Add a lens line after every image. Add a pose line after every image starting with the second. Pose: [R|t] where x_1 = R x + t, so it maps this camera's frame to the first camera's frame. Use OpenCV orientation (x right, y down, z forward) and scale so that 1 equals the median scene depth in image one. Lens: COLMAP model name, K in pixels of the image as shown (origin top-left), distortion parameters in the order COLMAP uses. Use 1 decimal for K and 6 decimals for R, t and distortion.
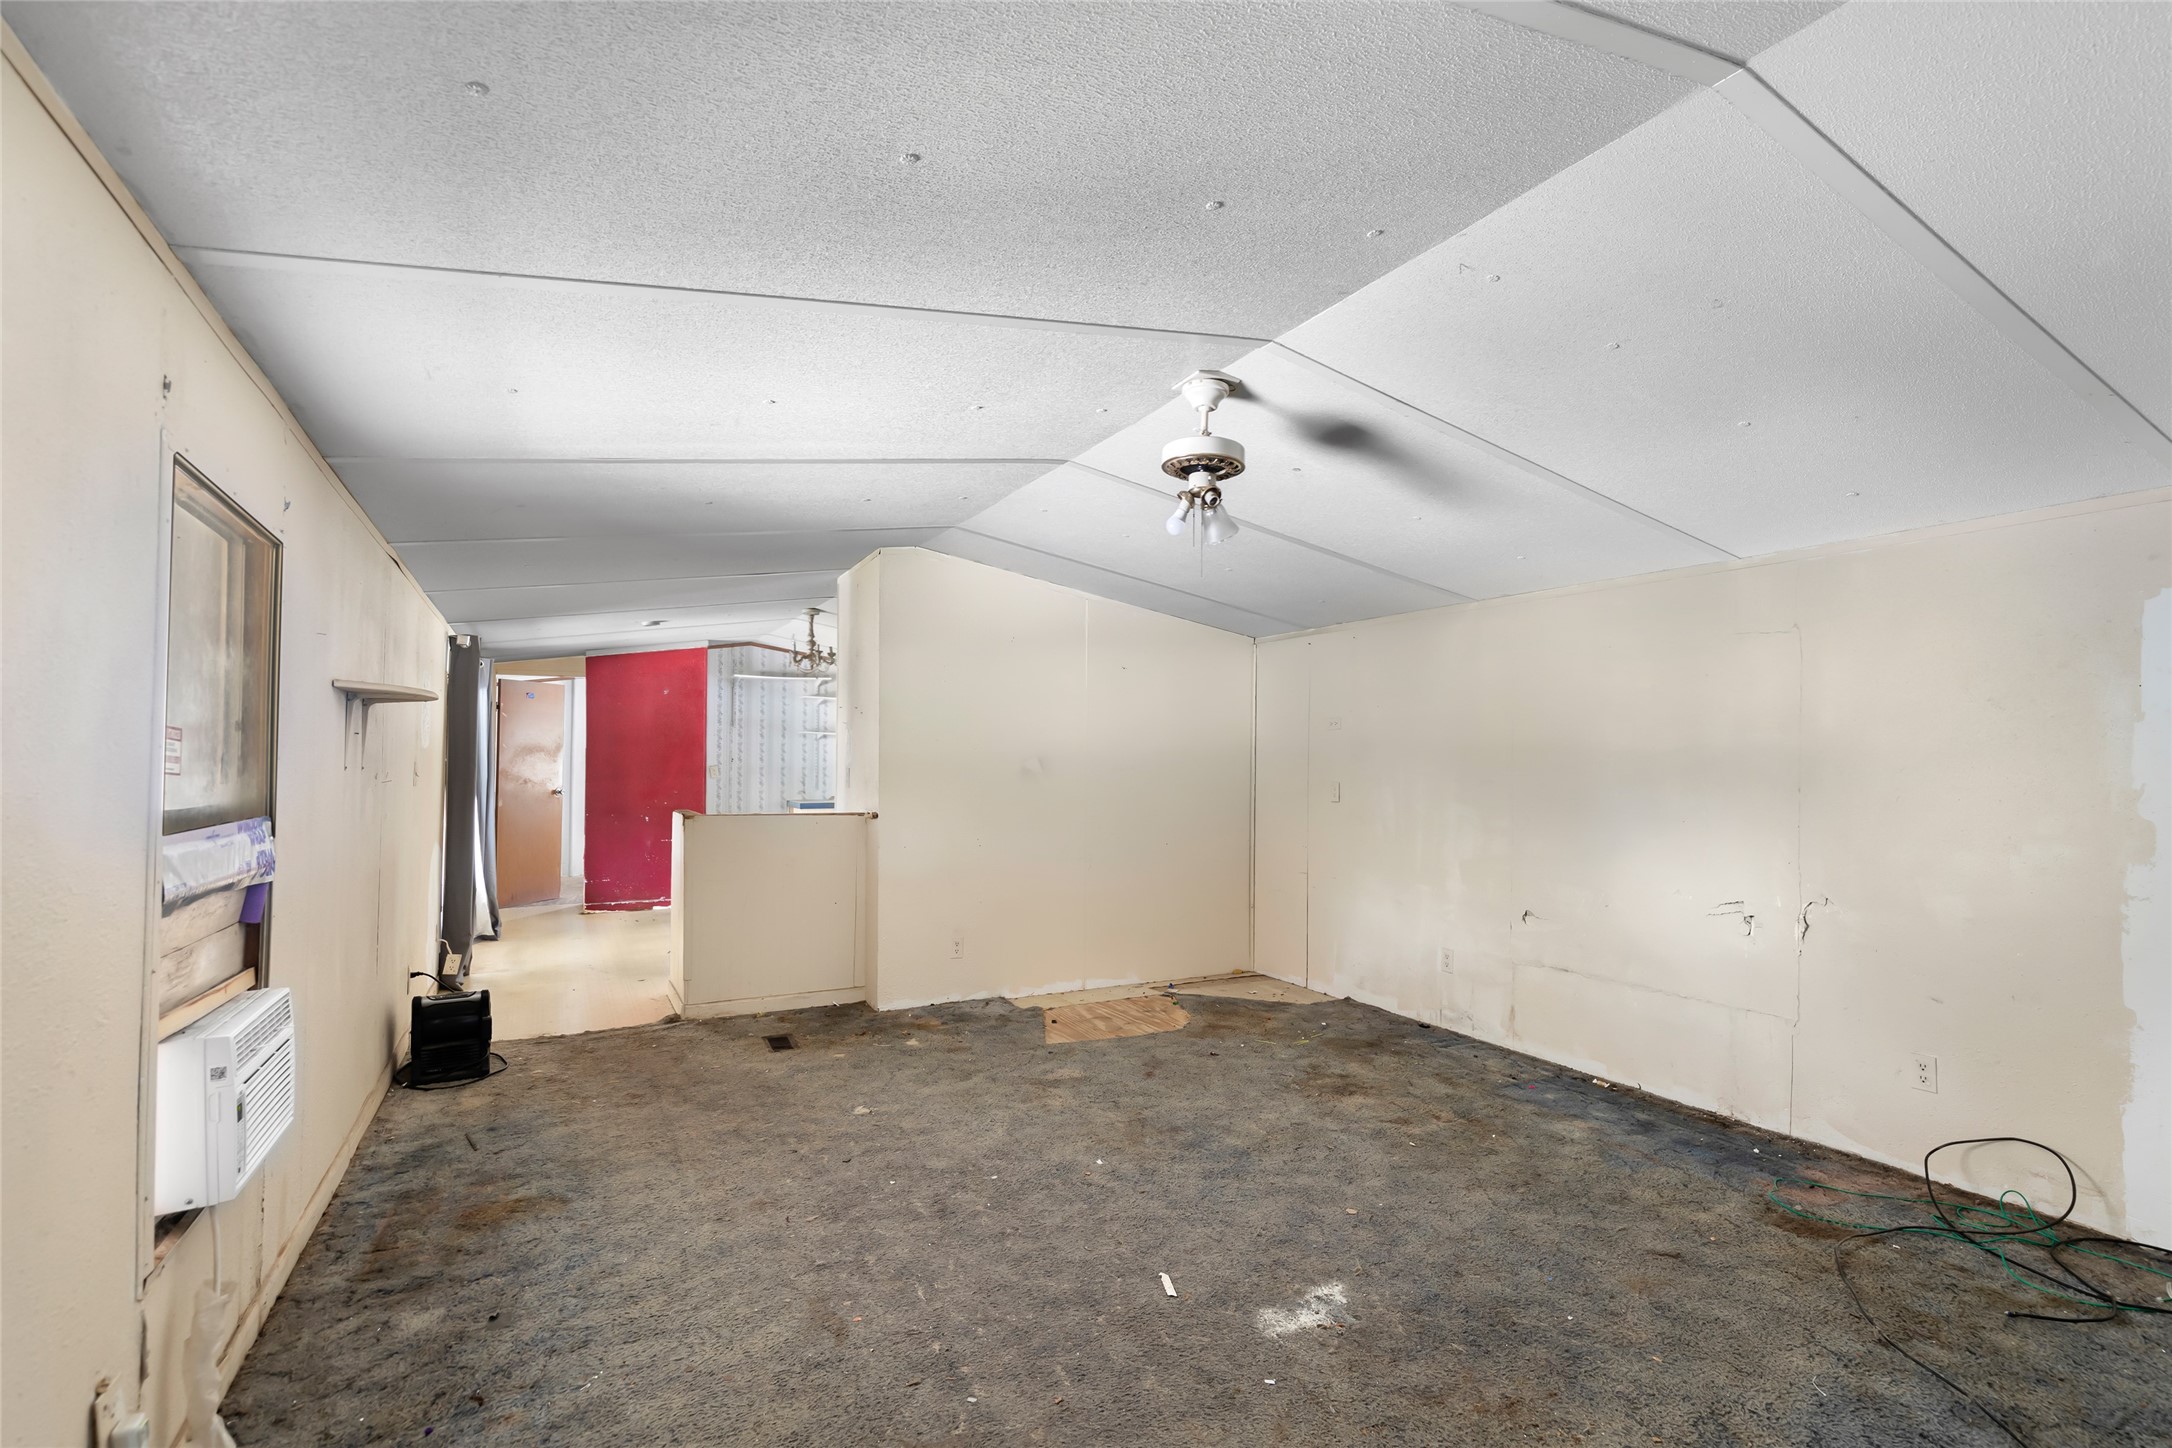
lens RADIAL K [[1040.2, 0, 1131.0], [0, 1040.2, 735.0], [0, 0, 1]] dist [0.016190, 0.000034]
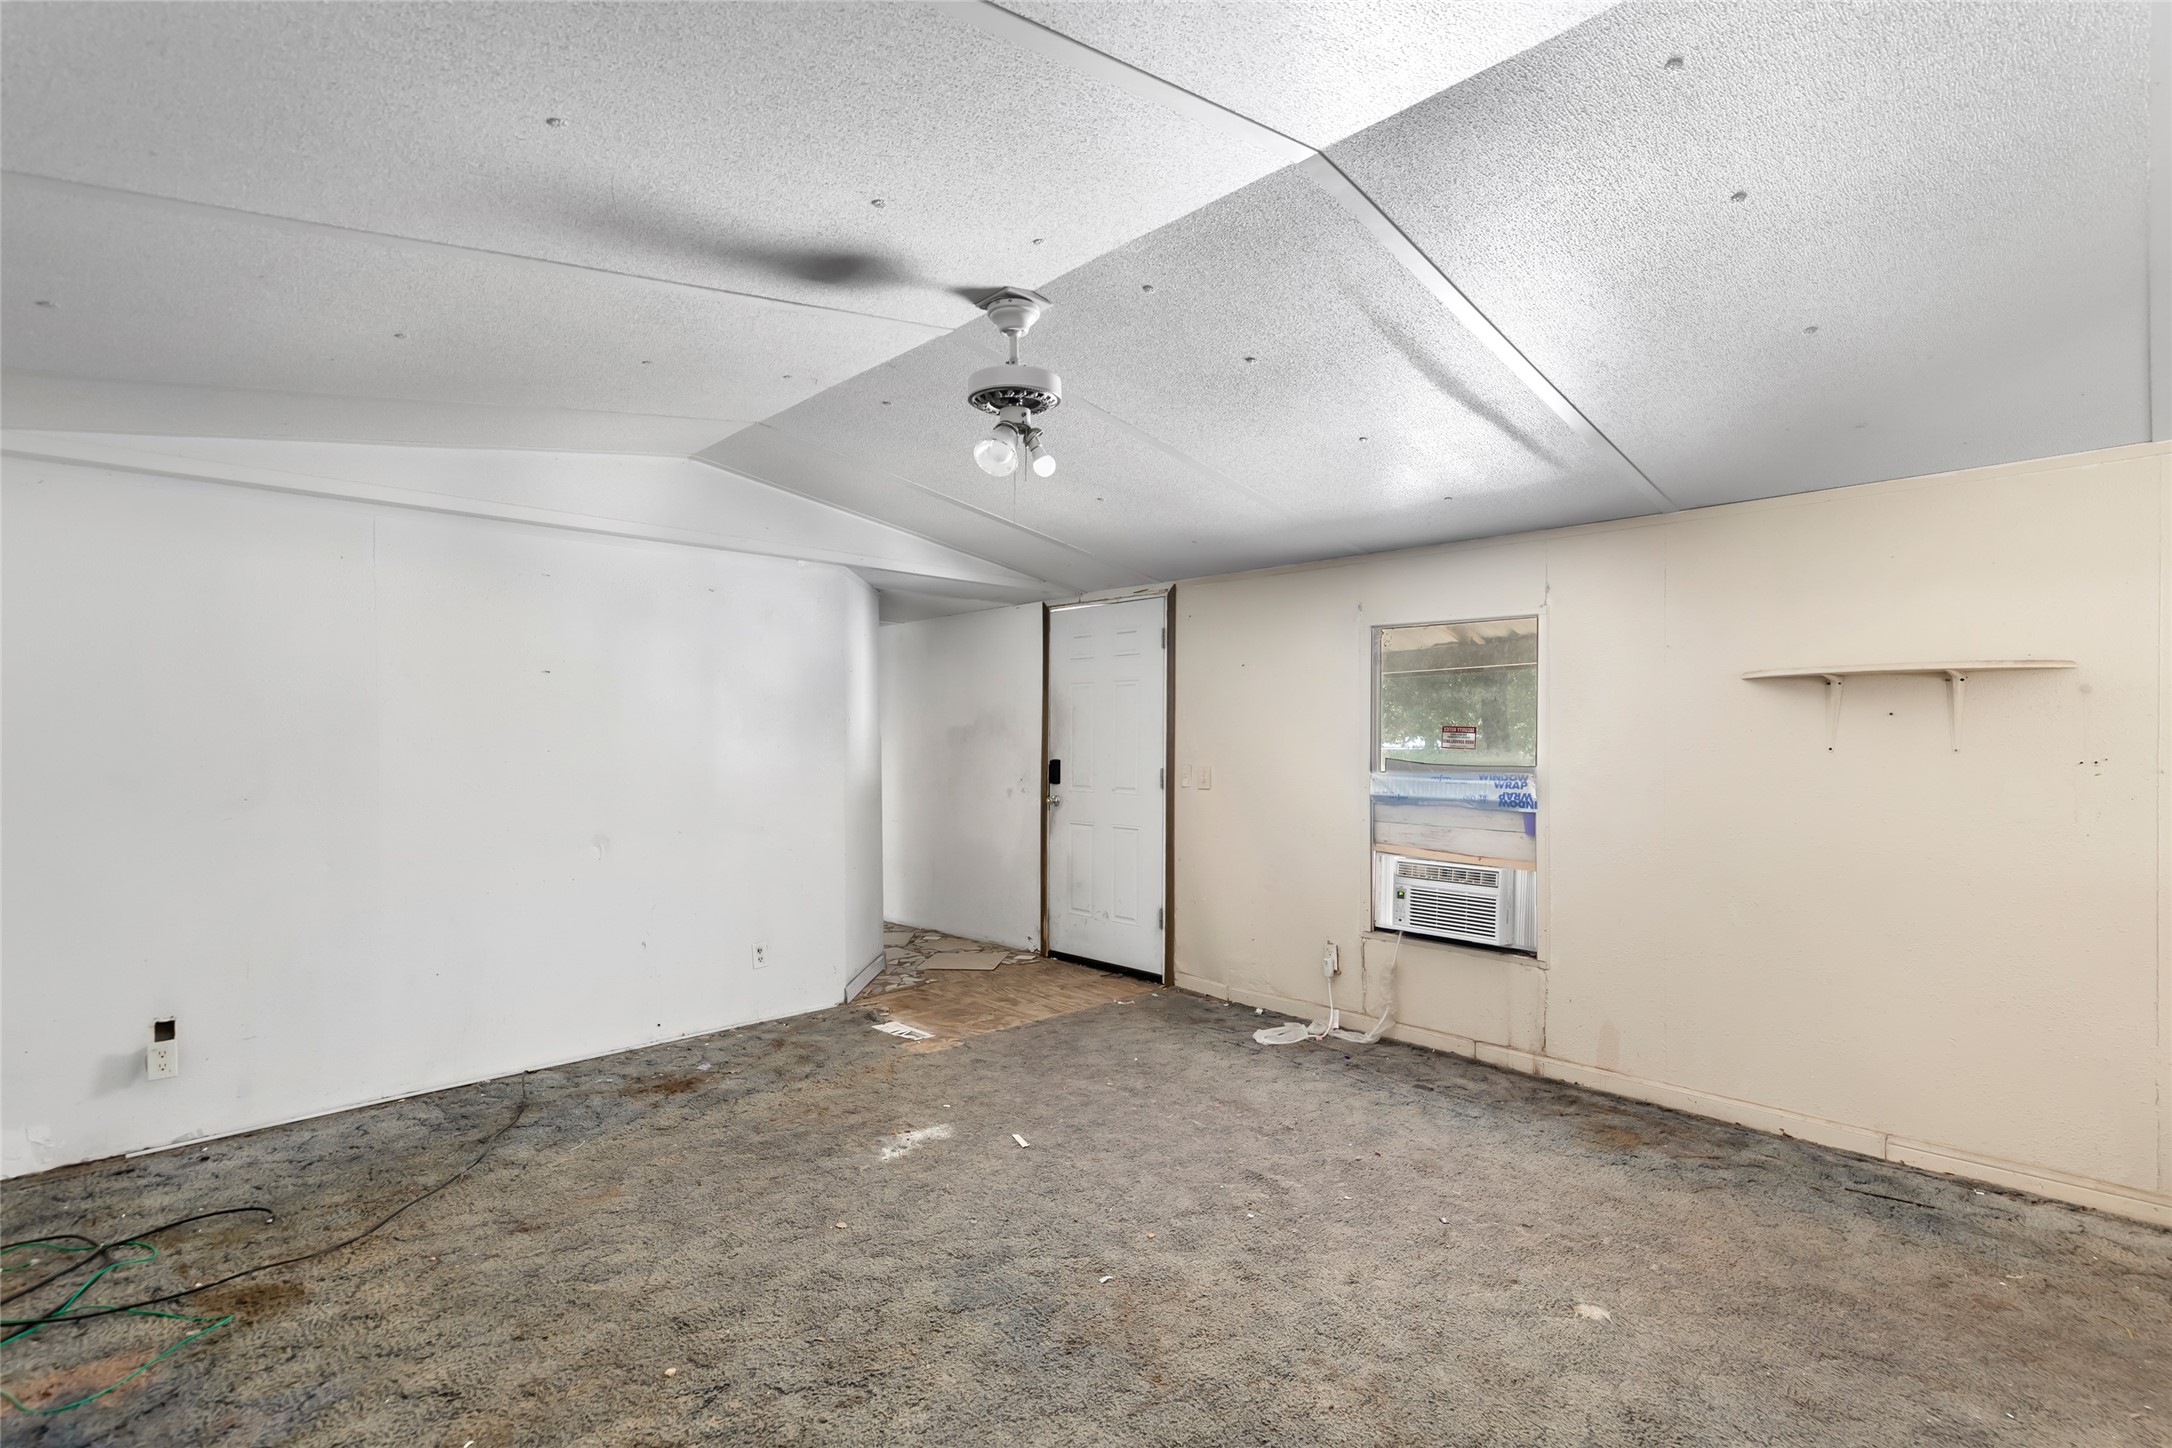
lens RADIAL K [[1040.2, 0, 1131.0], [0, 1040.2, 735.0], [0, 0, 1]] dist [0.016190, 0.000034]
pose [[-0.964450, -0.014968, -0.263842, 0.220684], [-0.004520, 0.999183, -0.040161, 0.065925], [0.264227, -0.037541, -0.963730, 2.012361]]
